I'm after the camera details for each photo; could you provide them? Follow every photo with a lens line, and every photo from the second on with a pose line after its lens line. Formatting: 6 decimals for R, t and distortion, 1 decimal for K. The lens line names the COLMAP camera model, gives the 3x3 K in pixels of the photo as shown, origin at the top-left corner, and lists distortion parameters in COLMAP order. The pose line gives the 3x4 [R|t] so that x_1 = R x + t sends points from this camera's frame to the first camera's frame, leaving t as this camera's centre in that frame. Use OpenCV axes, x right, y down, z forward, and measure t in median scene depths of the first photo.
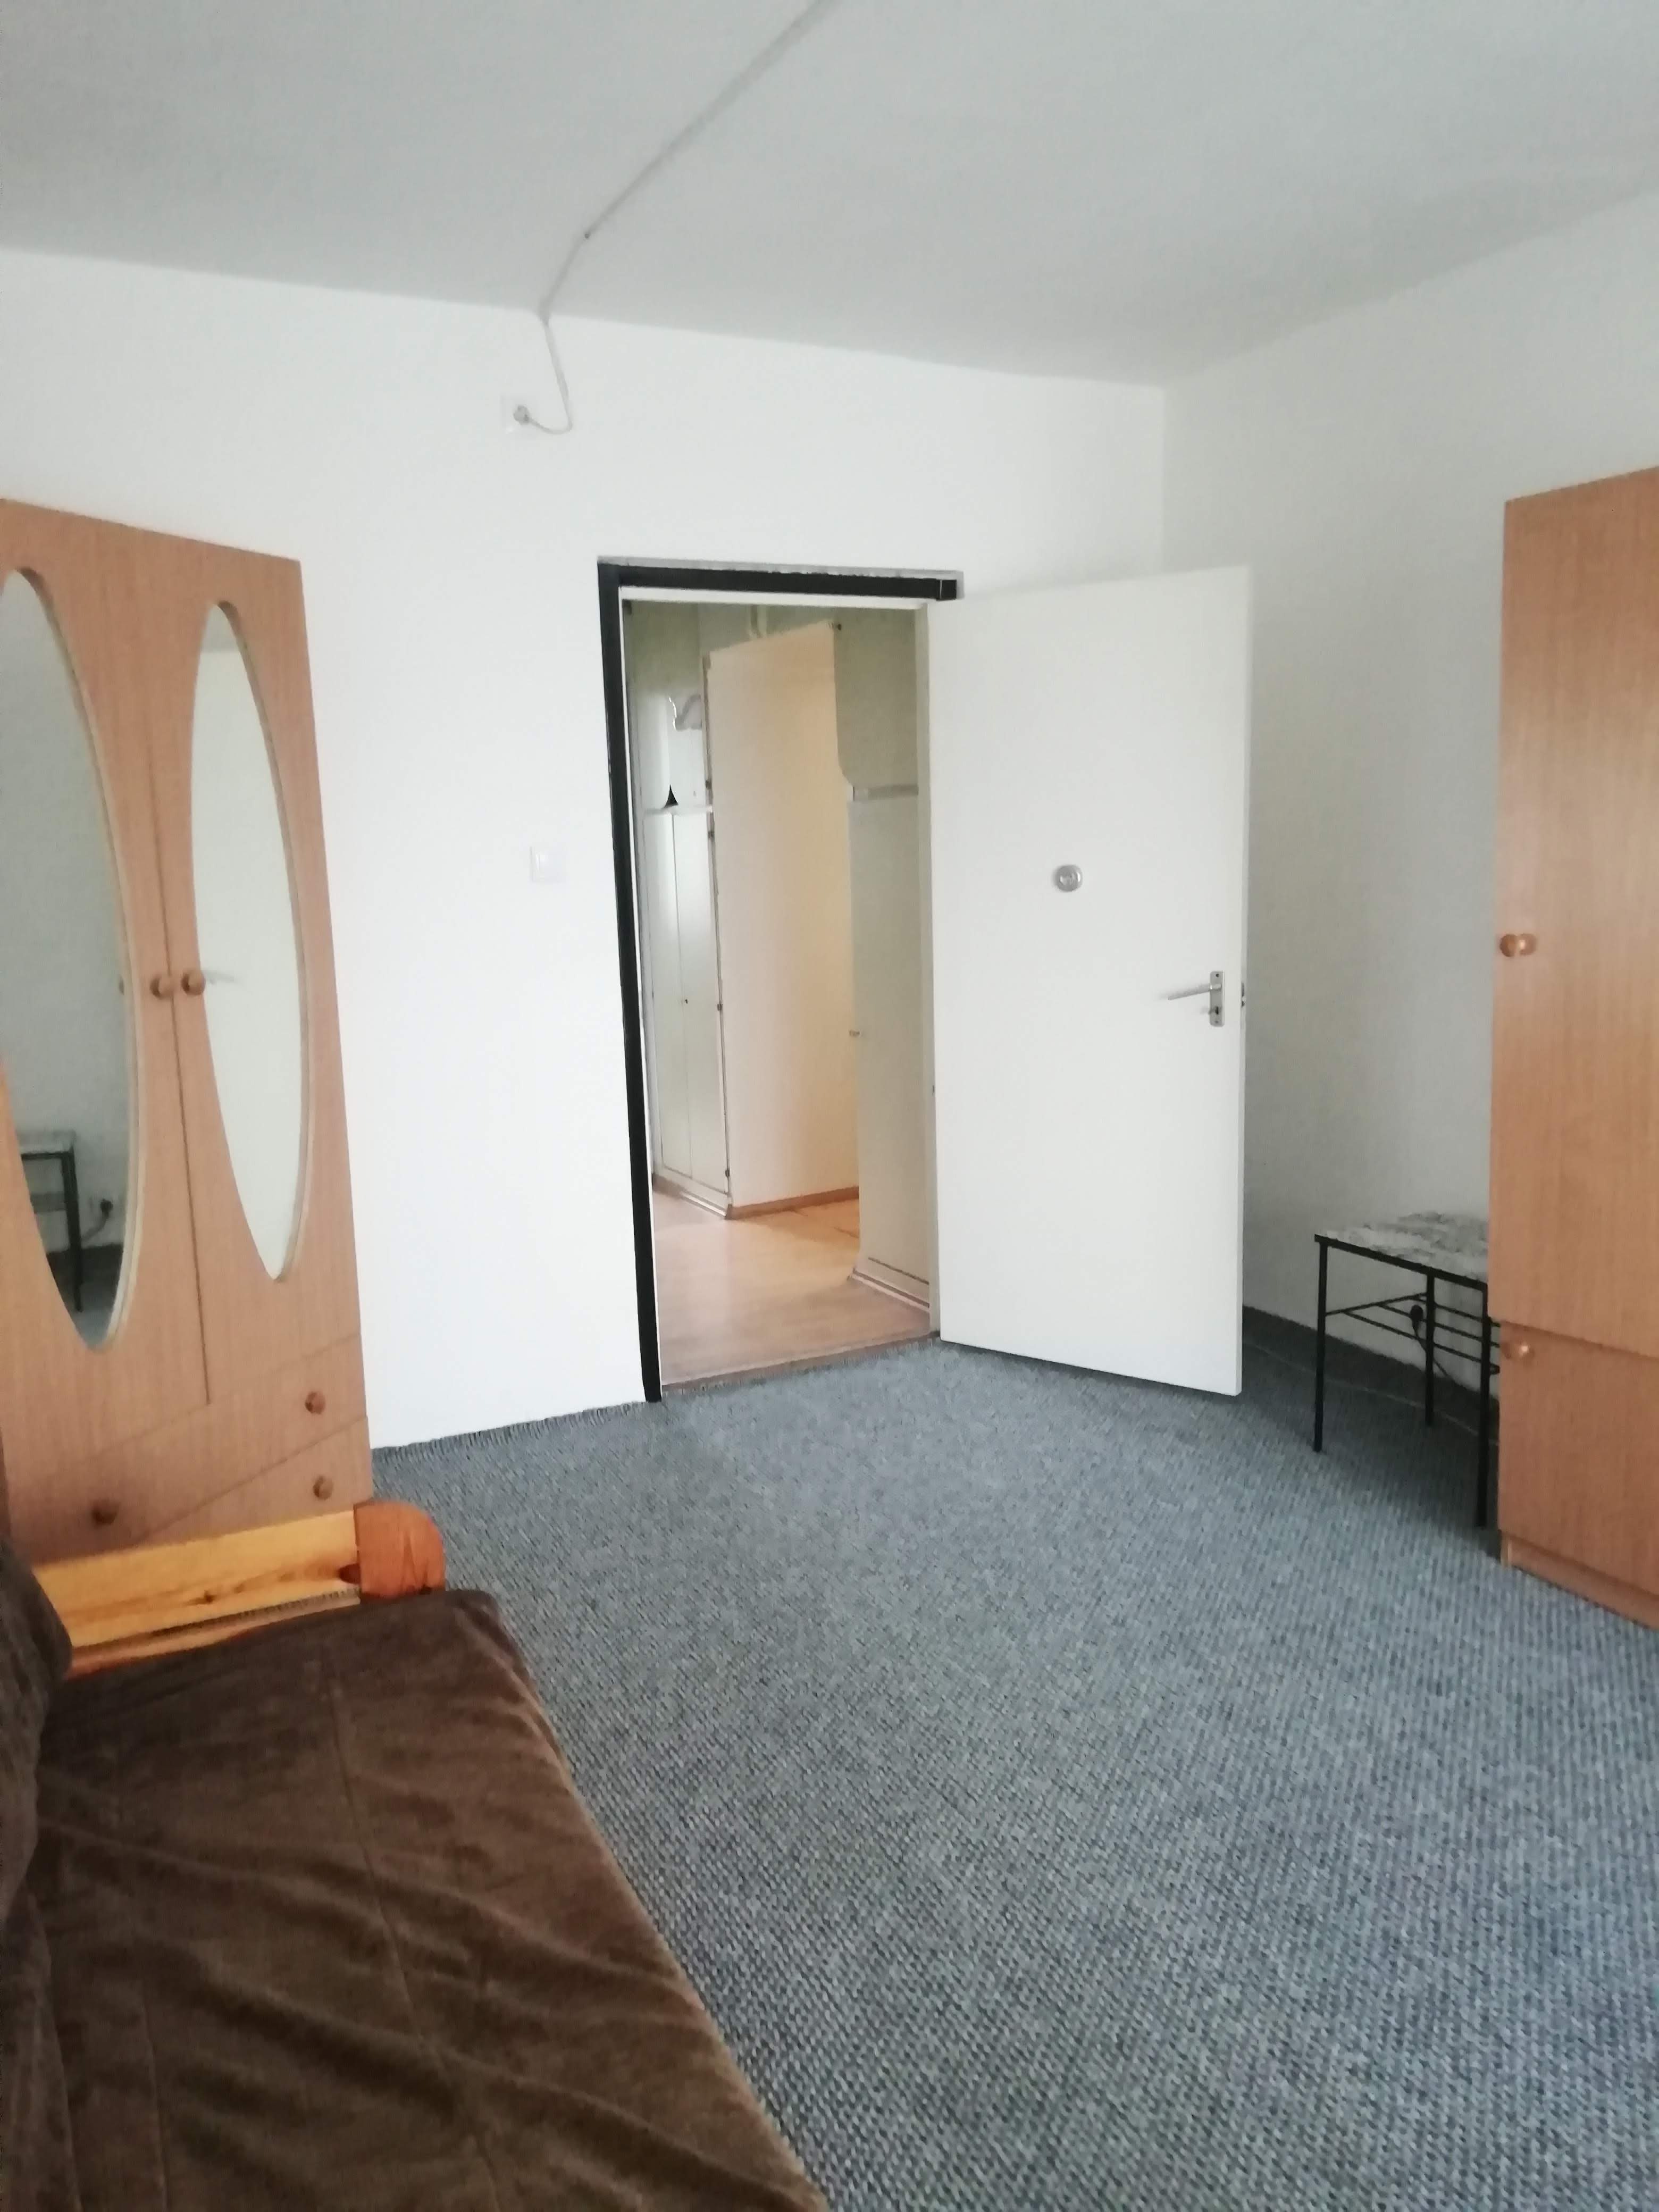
lens RADIAL K [[1653.6, 0, 829.5], [0, 1653.6, 1106.0], [0, 0, 1]] dist [0.045526, -0.009974]
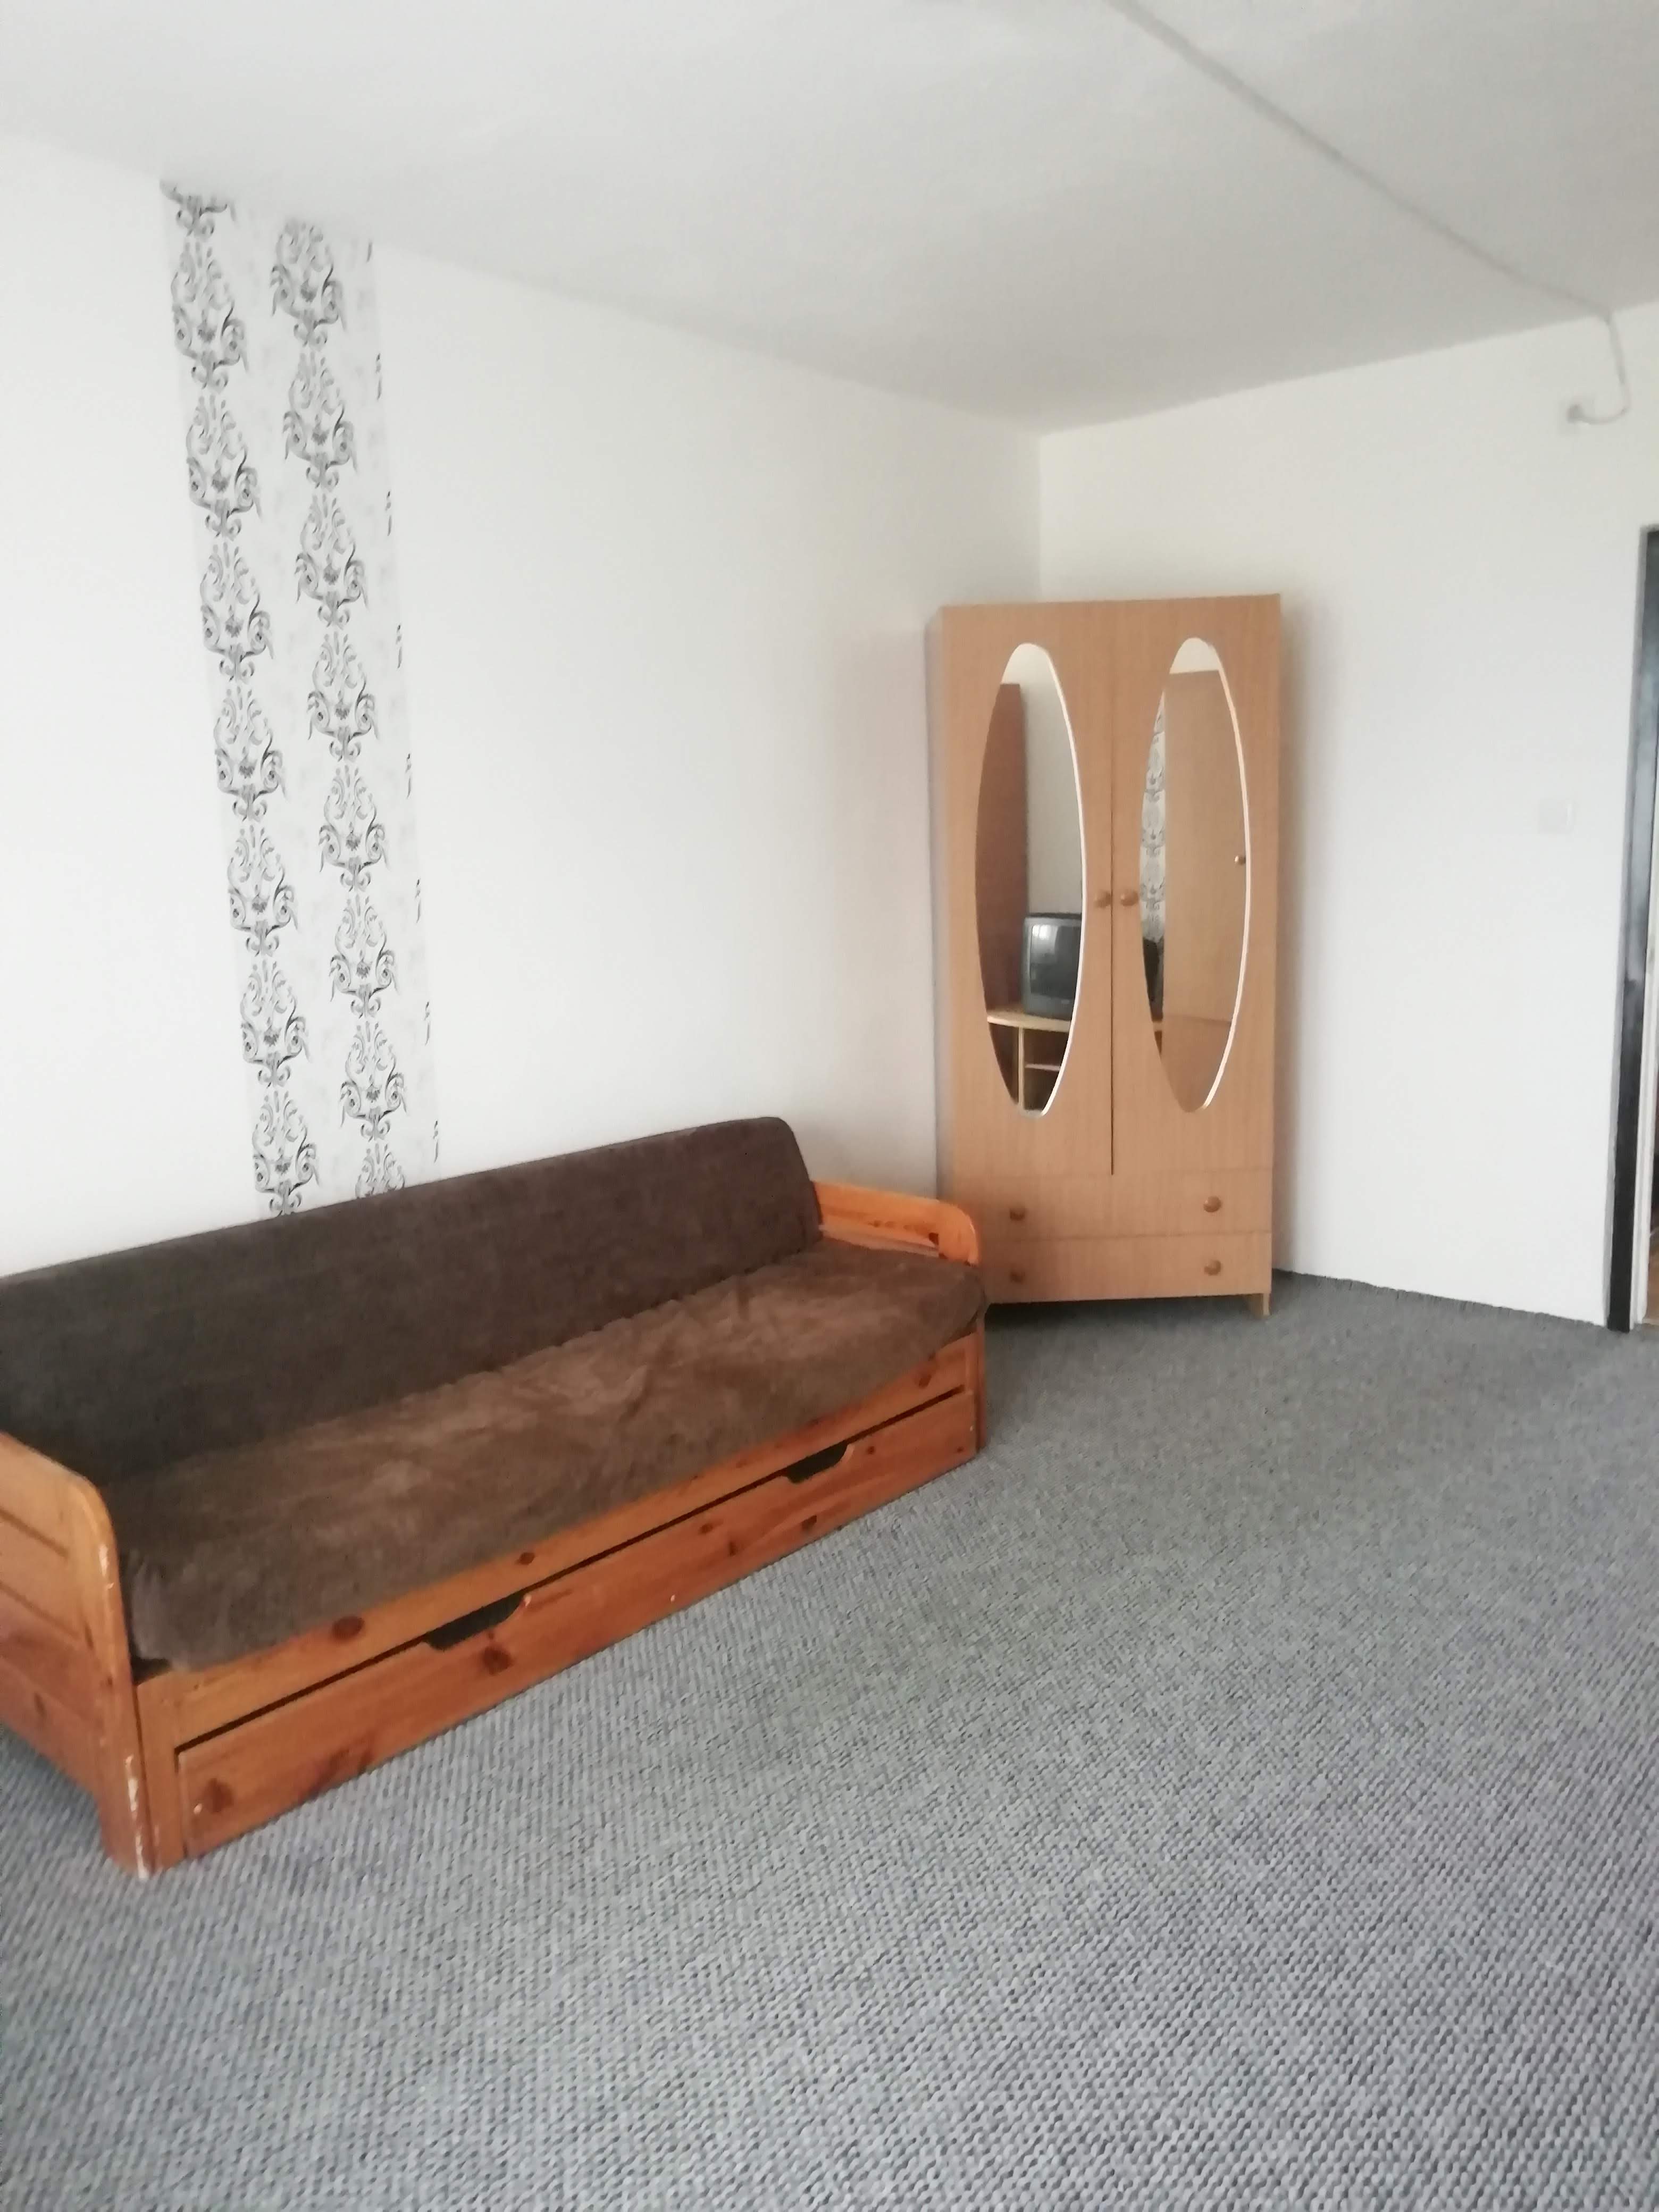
lens RADIAL K [[1653.6, 0, 829.5], [0, 1653.6, 1106.0], [0, 0, 1]] dist [0.045526, -0.009974]
pose [[0.387983, 0.178064, -0.904302, 0.723452], [-0.134745, 0.981576, 0.135469, -0.042980], [0.911764, 0.069291, 0.404828, 0.120605]]
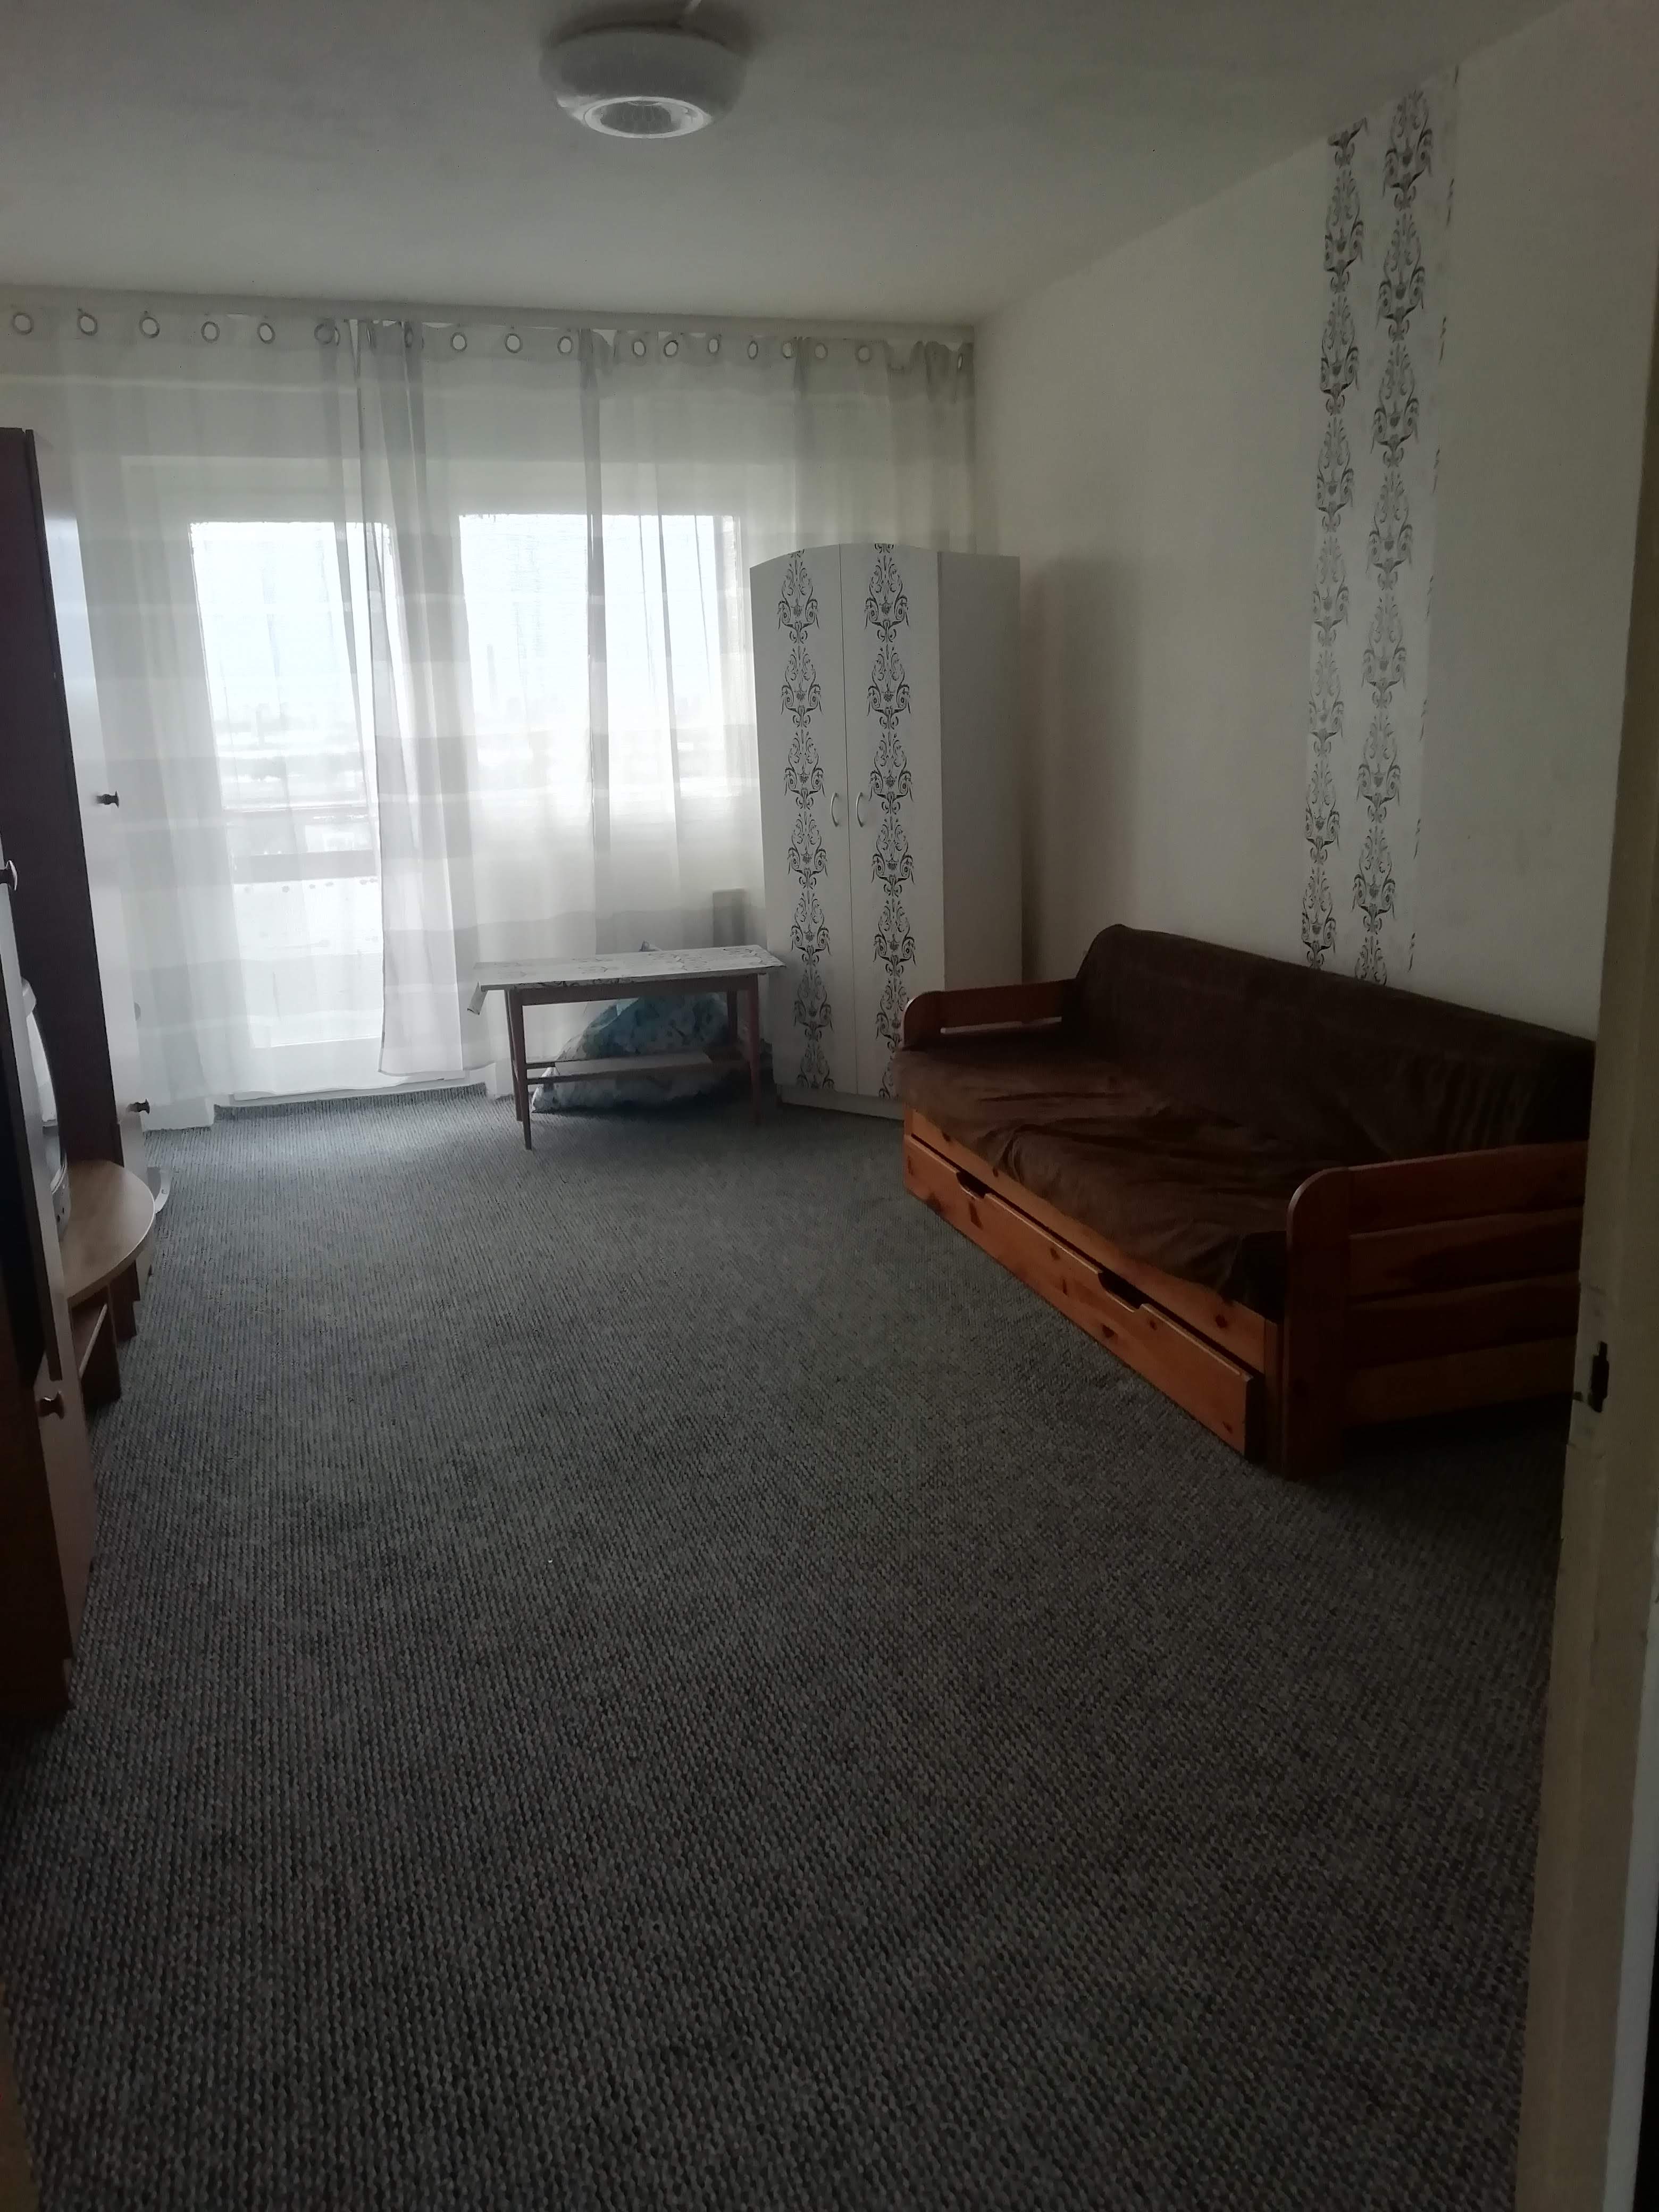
lens RADIAL K [[1653.6, 0, 829.5], [0, 1653.6, 1106.0], [0, 0, 1]] dist [0.045526, -0.009974]
pose [[-0.985092, 0.024978, 0.170206, -0.066926], [0.090537, 0.916571, 0.389488, -0.209488], [-0.146277, 0.399091, -0.905168, 1.343382]]
